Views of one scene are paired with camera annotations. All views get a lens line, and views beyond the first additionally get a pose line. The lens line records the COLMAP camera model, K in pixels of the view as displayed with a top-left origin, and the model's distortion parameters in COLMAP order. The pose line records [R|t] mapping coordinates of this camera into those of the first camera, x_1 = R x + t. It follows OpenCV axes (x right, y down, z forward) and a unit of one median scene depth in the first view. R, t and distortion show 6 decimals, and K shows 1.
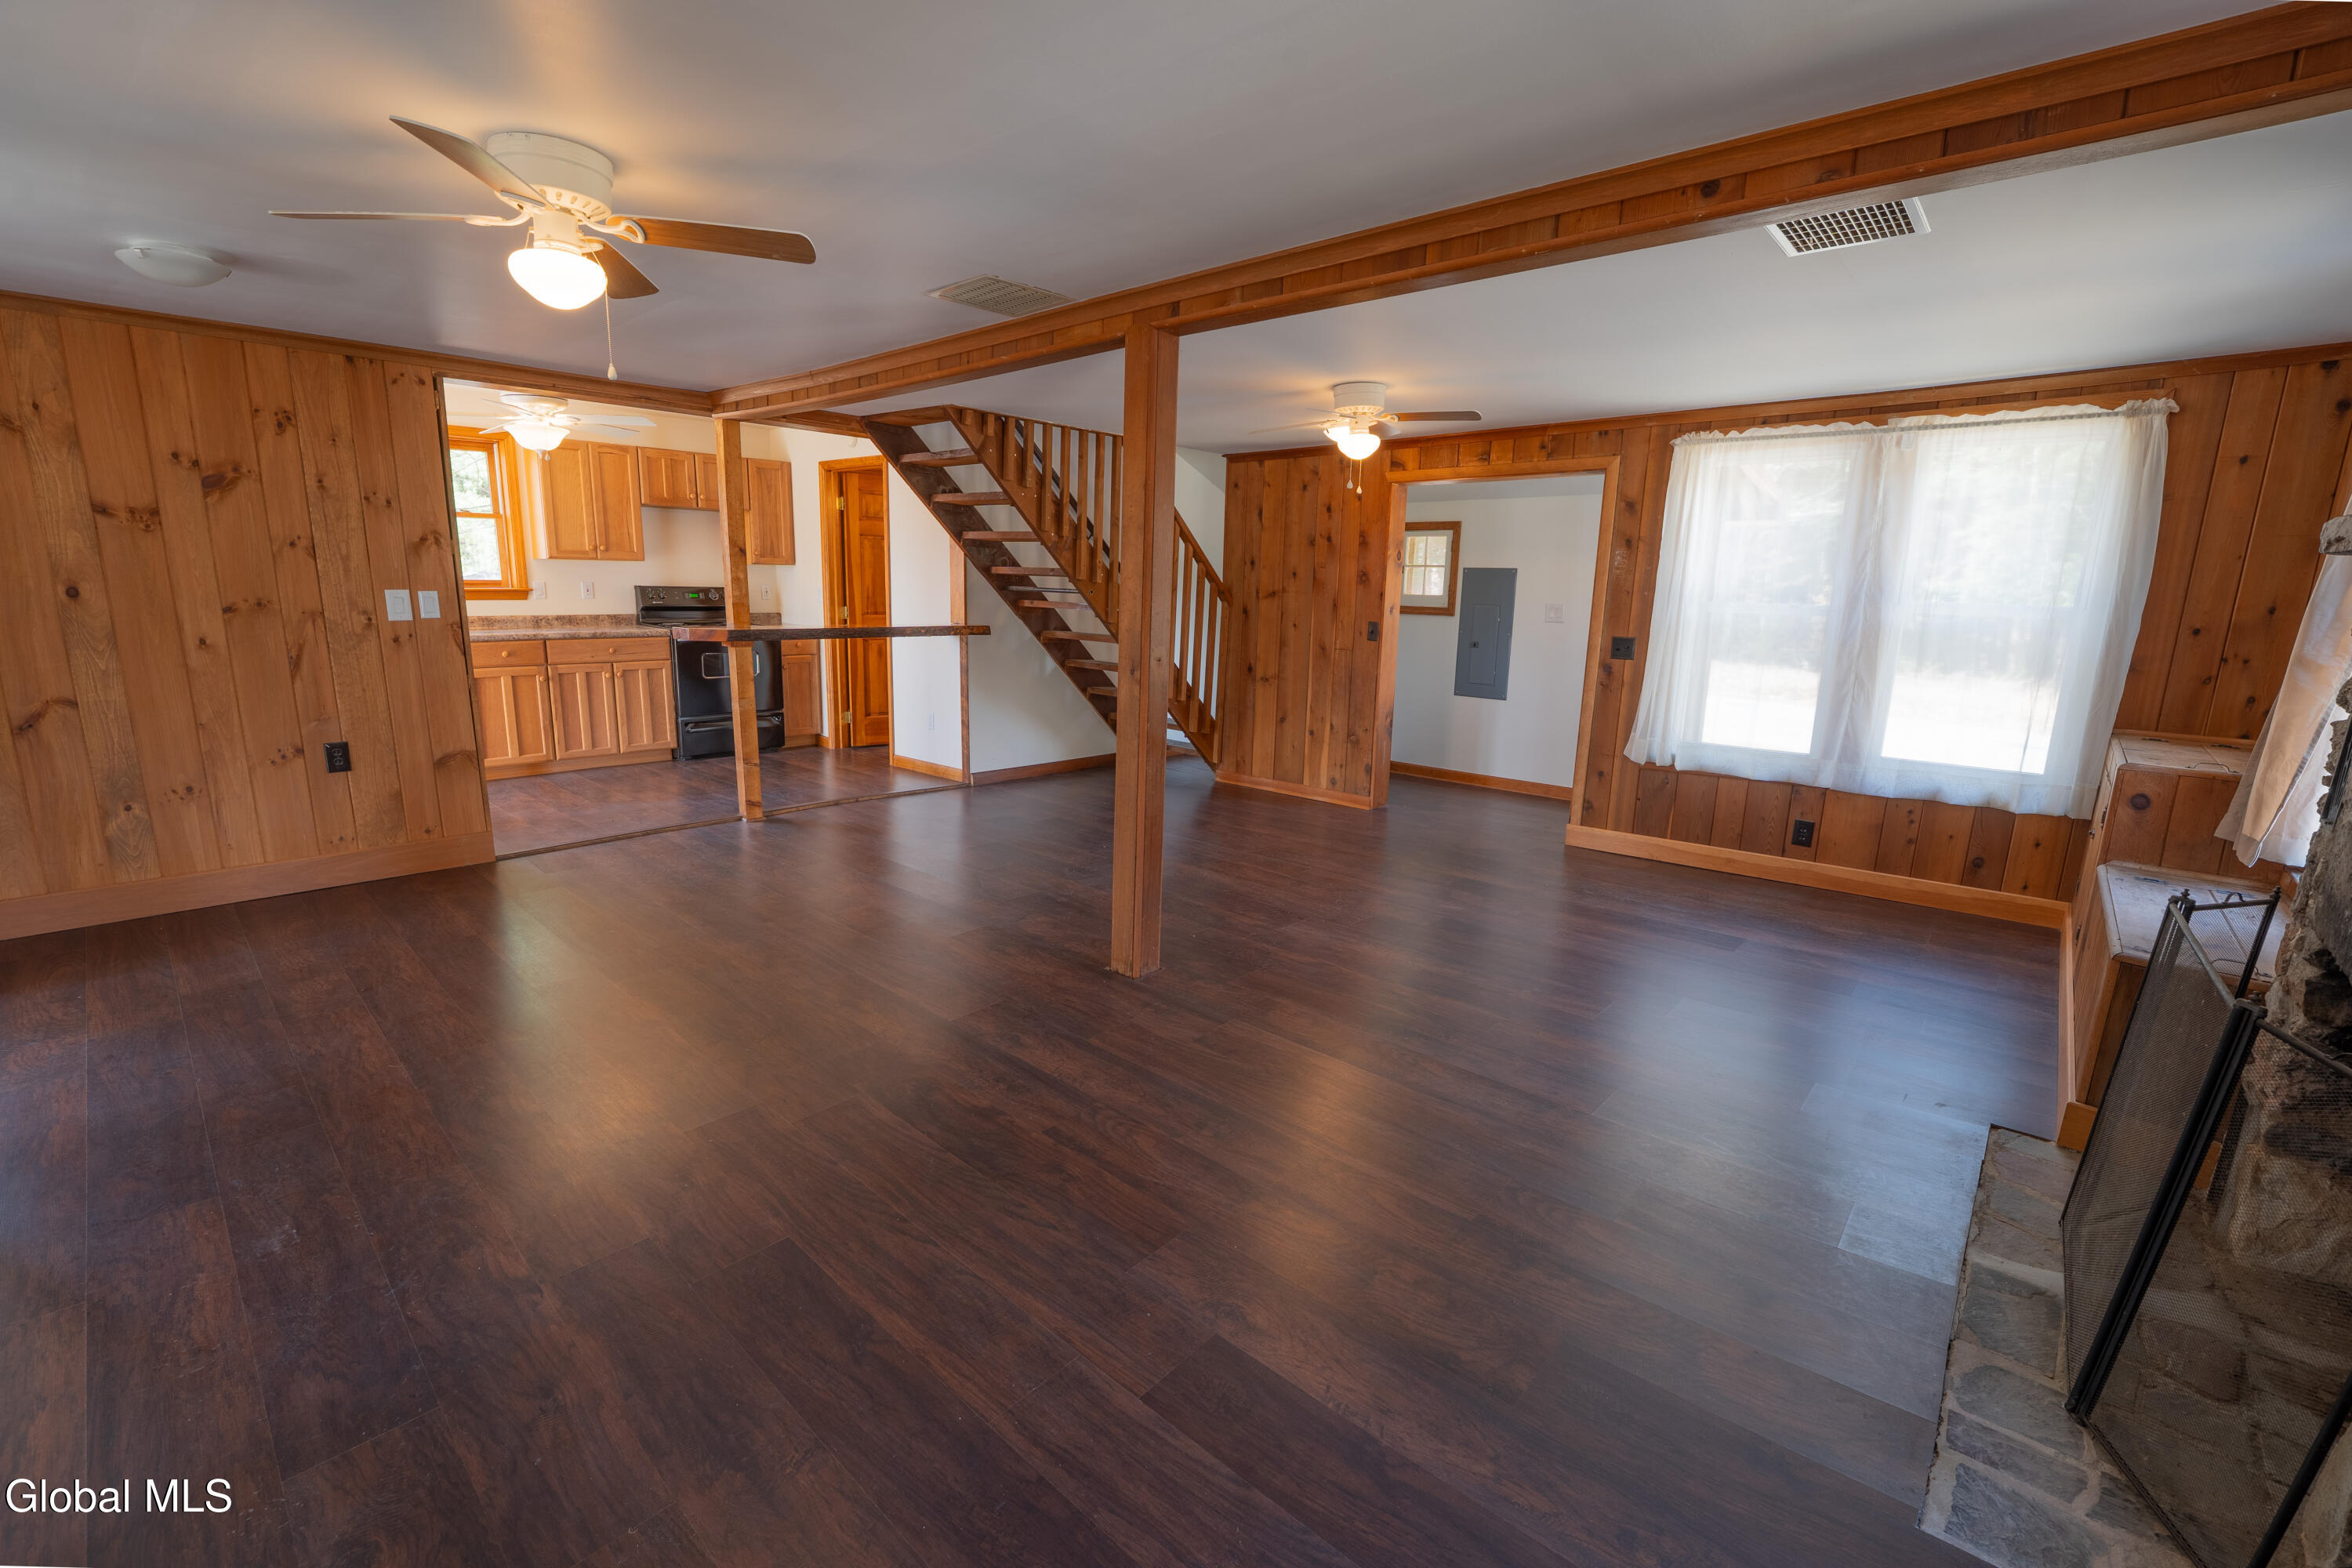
lens RADIAL K [[970.1, 0, 1176.0], [0, 970.1, 784.0], [0, 0, 1]] dist [-0.018490, -0.000407]
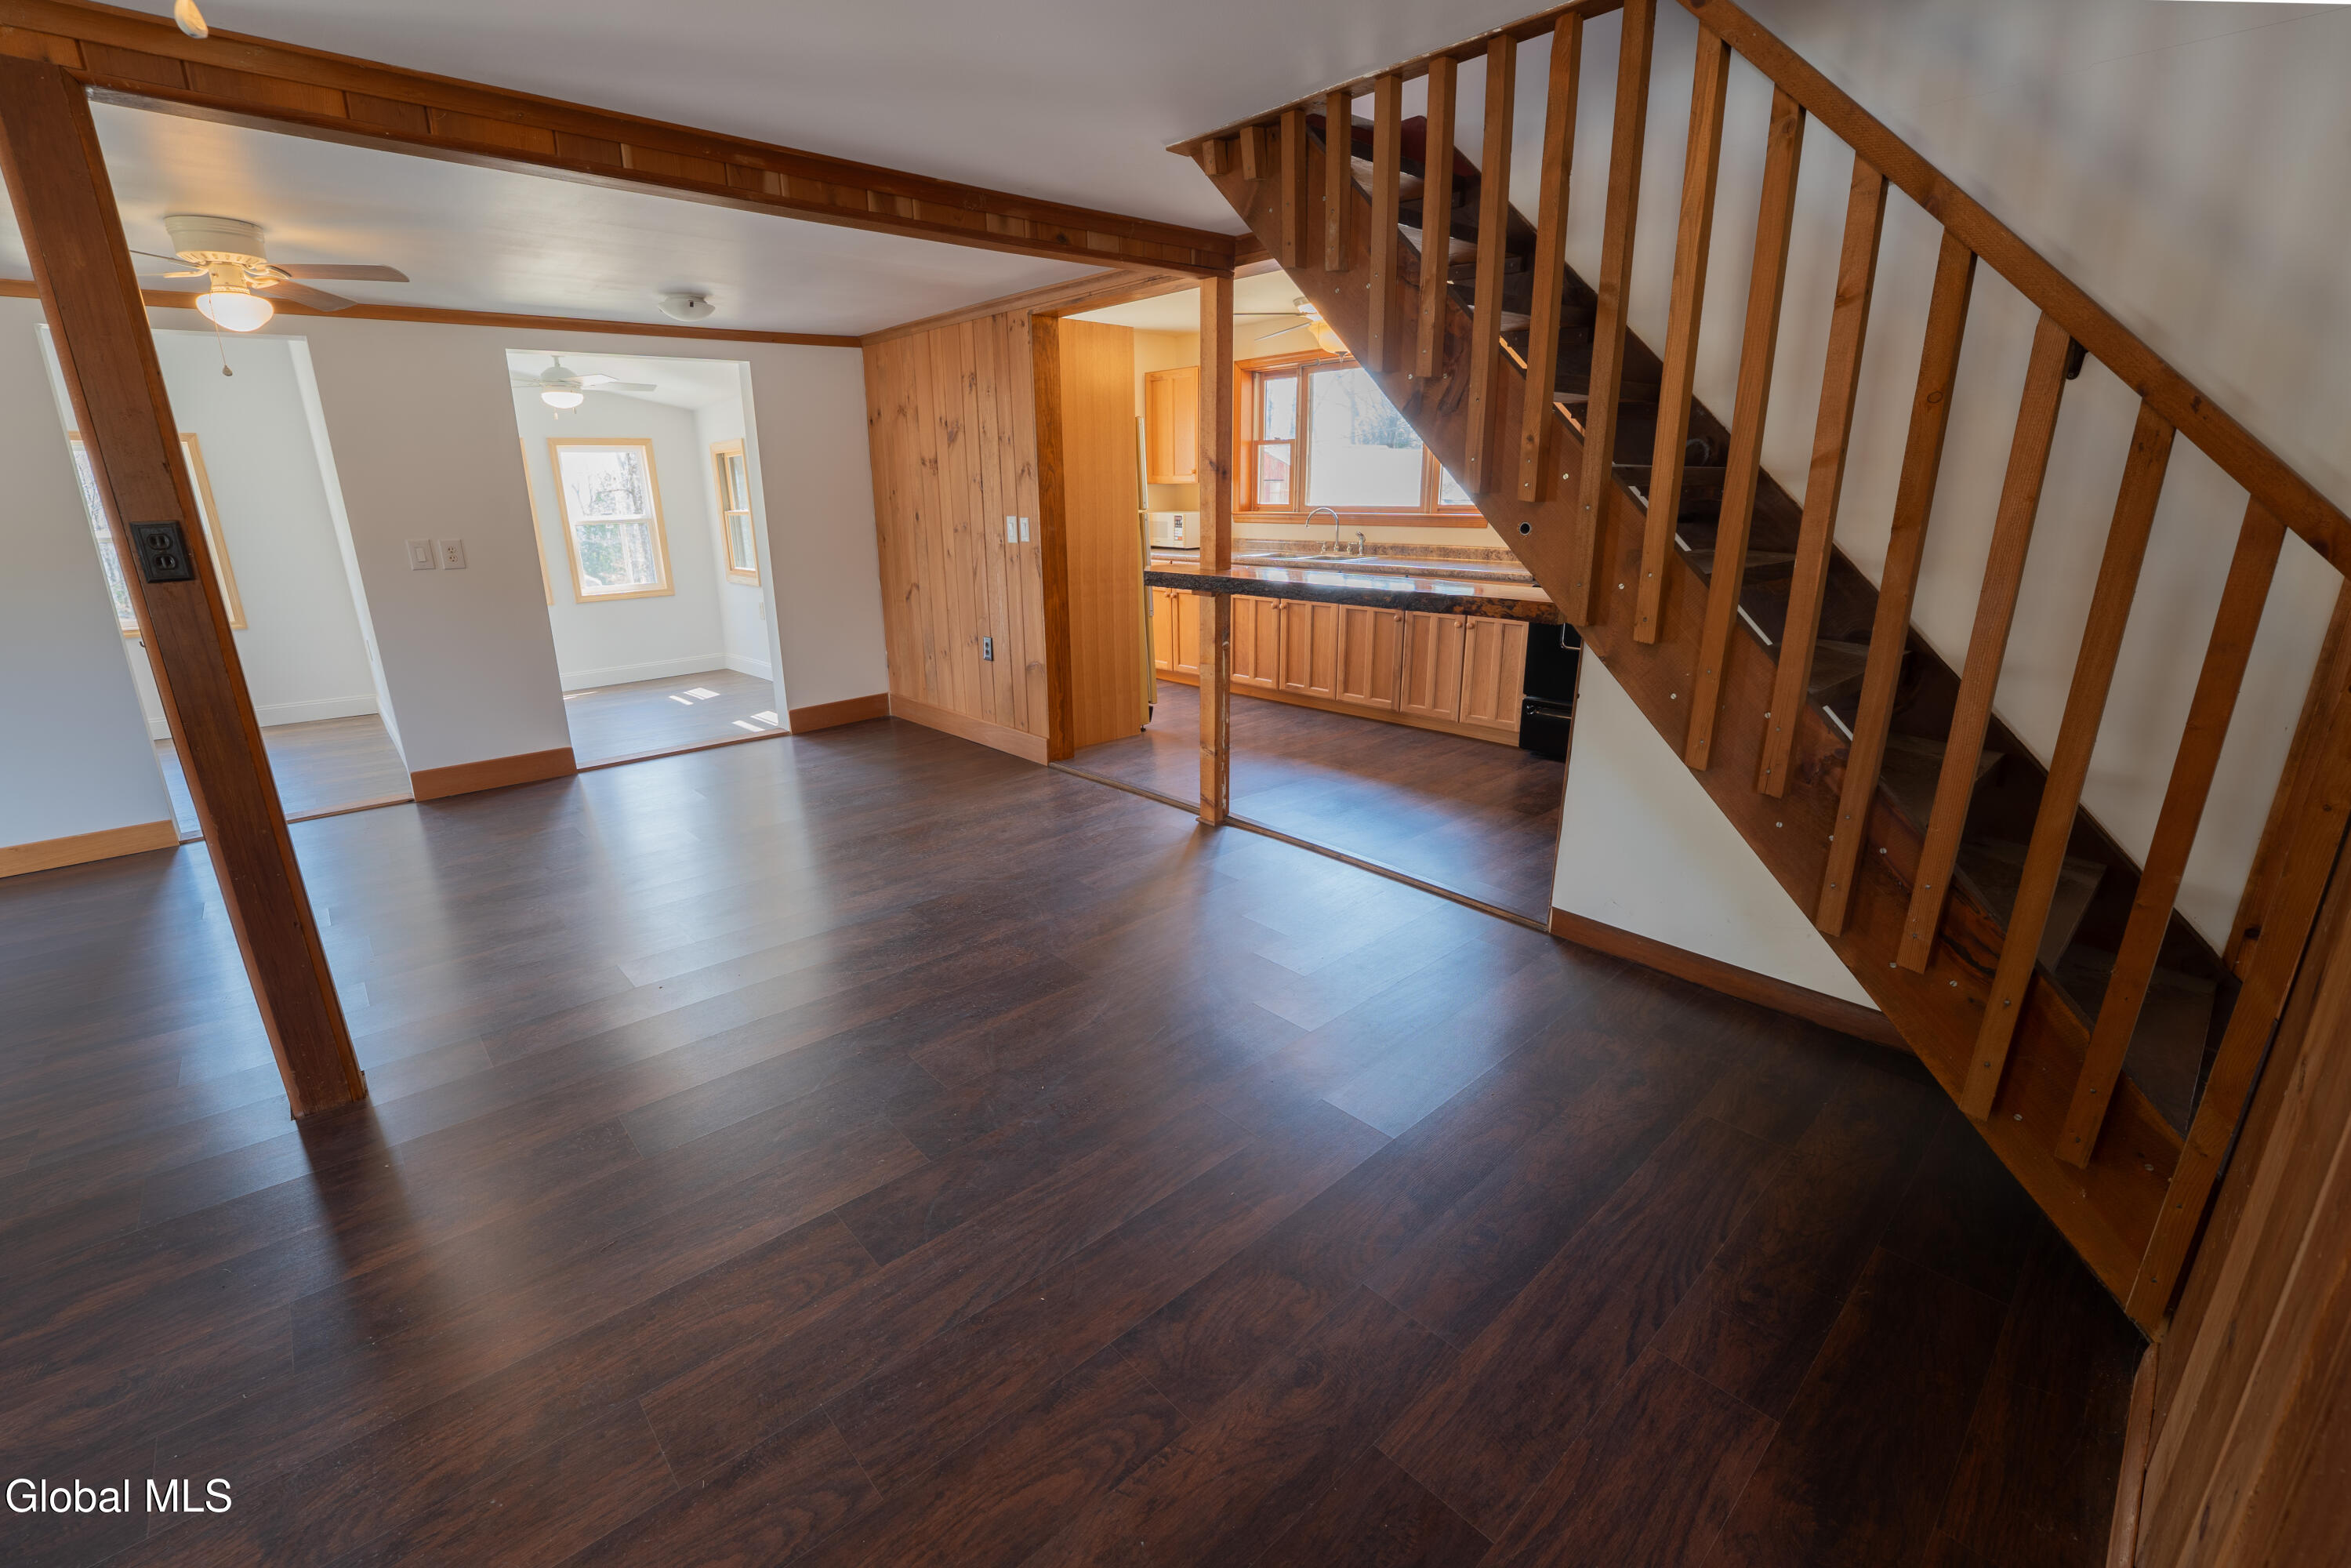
lens RADIAL K [[1002.3, 0, 1175.5], [0, 1002.3, 784.0], [0, 0, 1]] dist [-0.001114, 0.000065]
pose [[-0.110025, 0.248588, -0.962340, 0.333631], [-0.197728, 0.943392, 0.266300, -0.202884], [0.974063, 0.219581, -0.054644, 1.044381]]
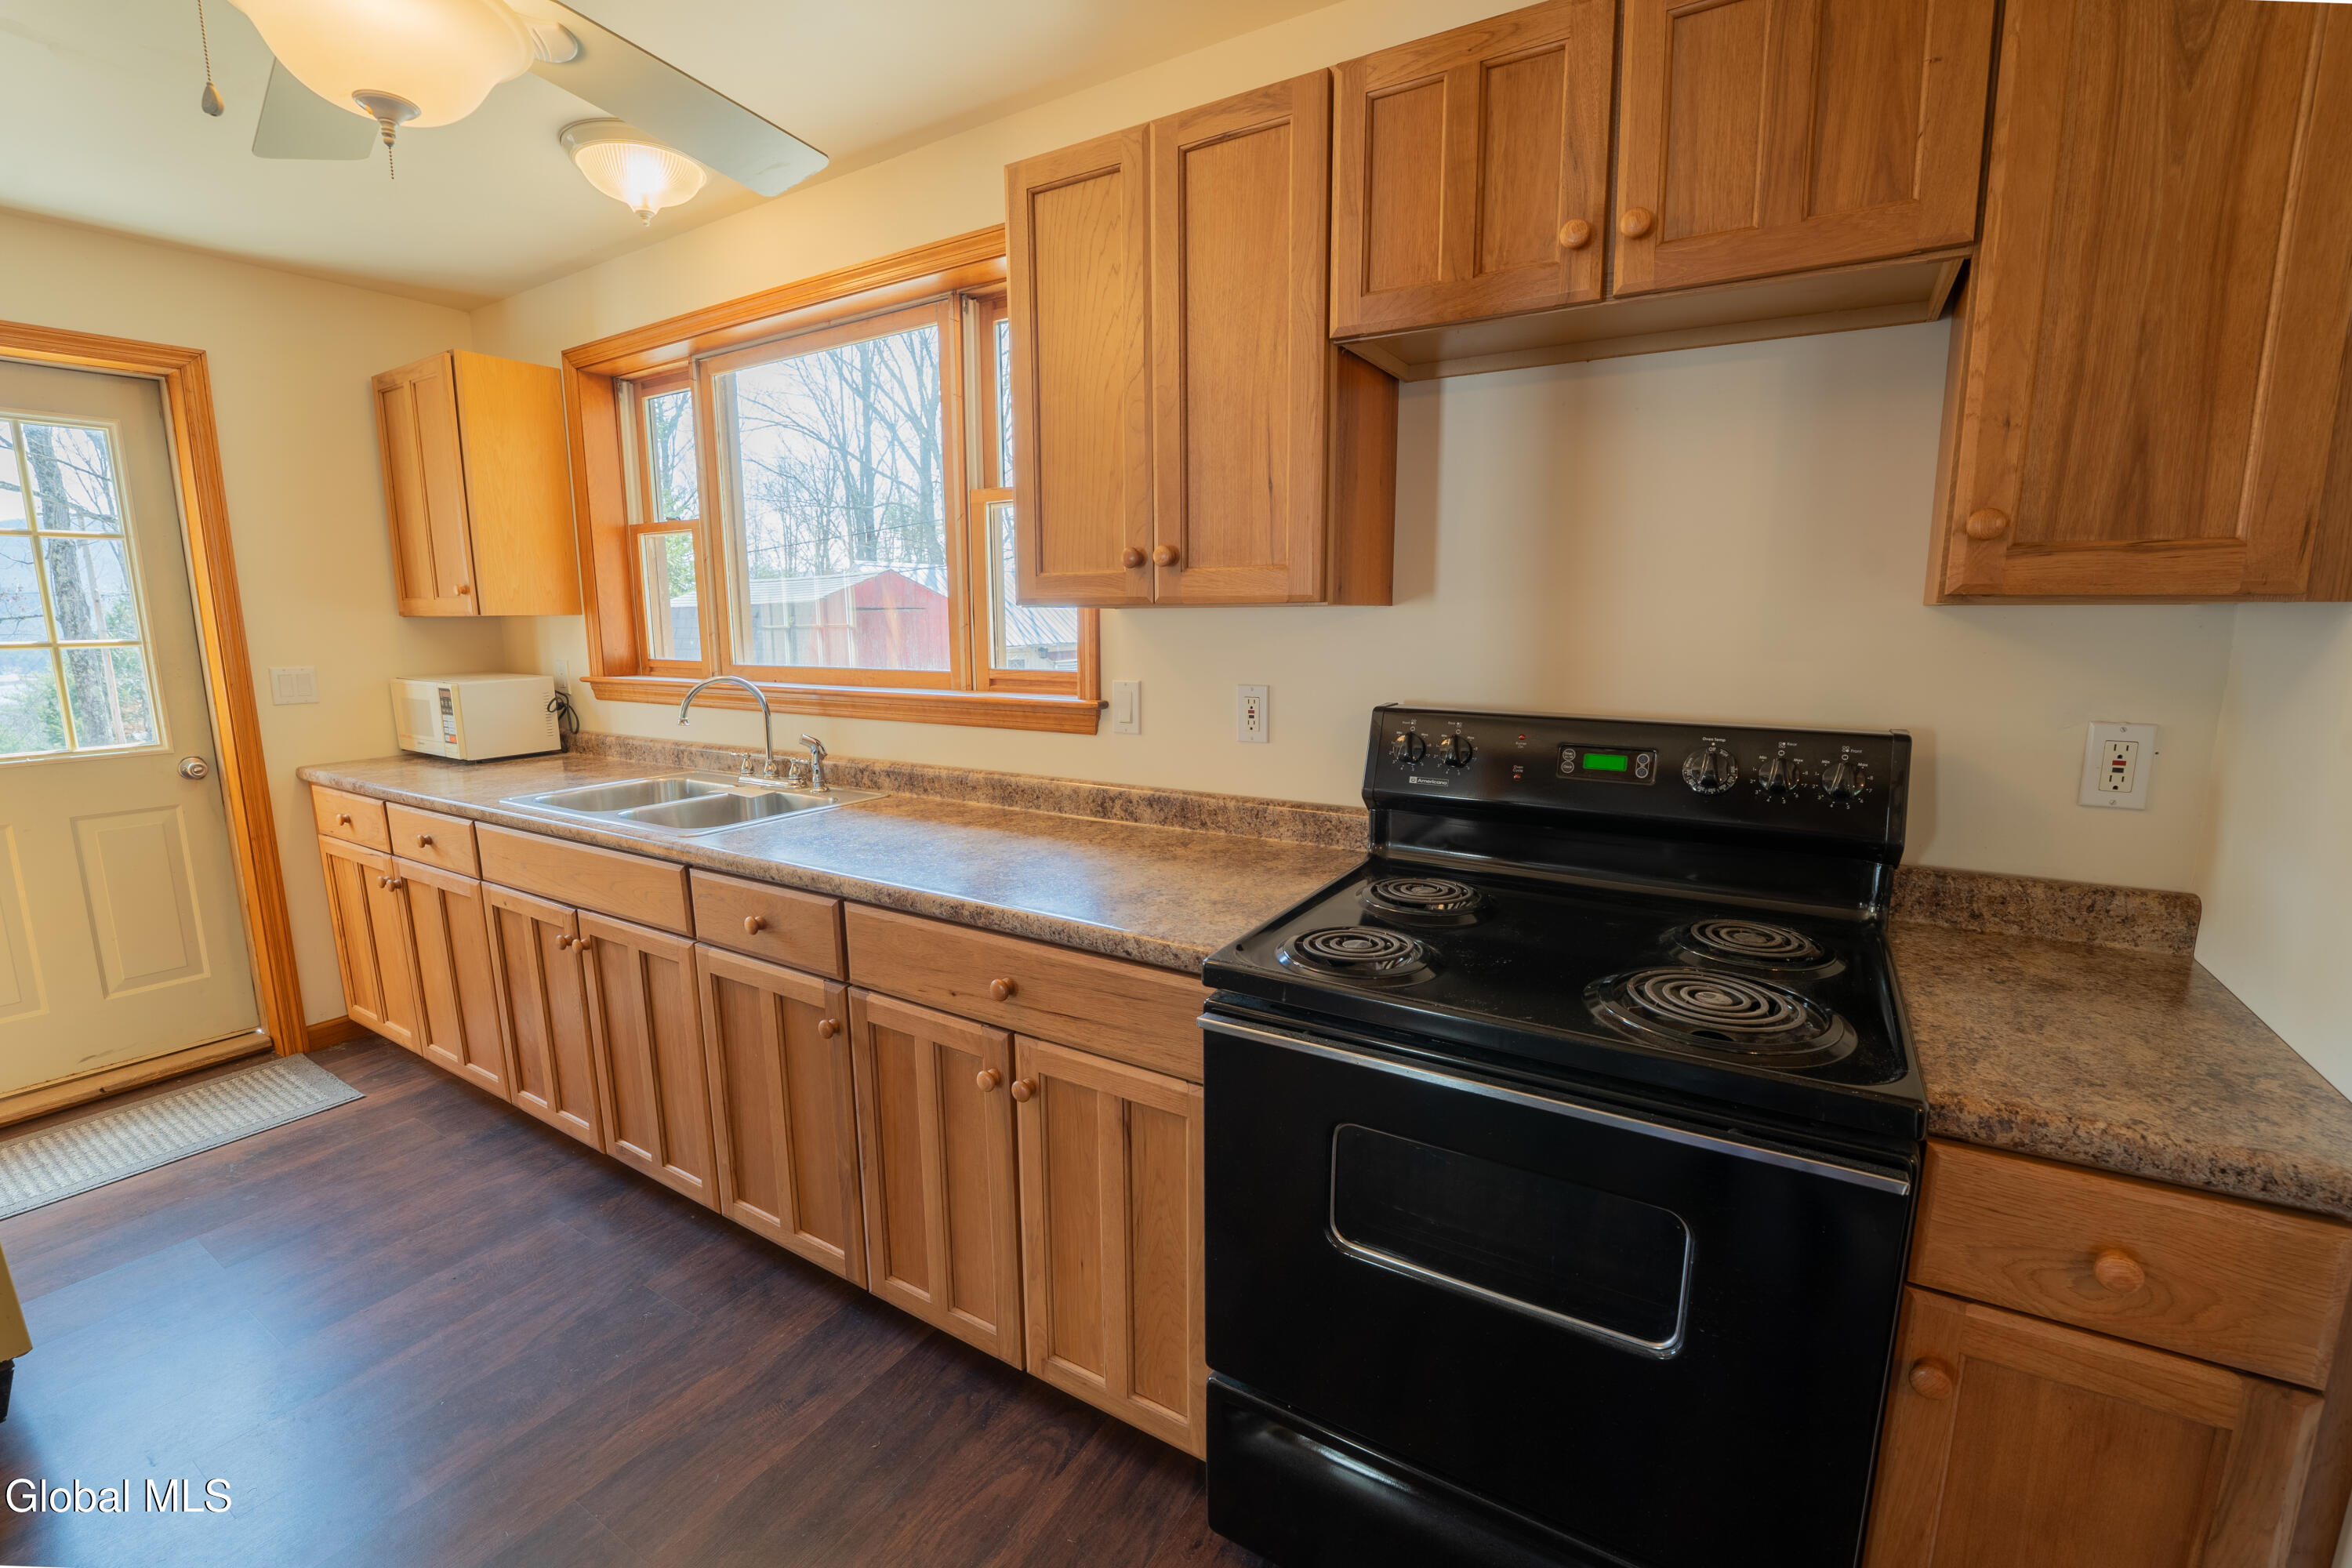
lens RADIAL K [[1002.7, 0, 1176.0], [0, 1002.7, 784.0], [0, 0, 1]] dist [-0.001114, 0.000065]
pose [[0.149609, 0.132609, -0.979812, -0.419706], [-0.189578, 0.976427, 0.103204, -0.272334], [0.970401, 0.170311, 0.171222, 1.220531]]
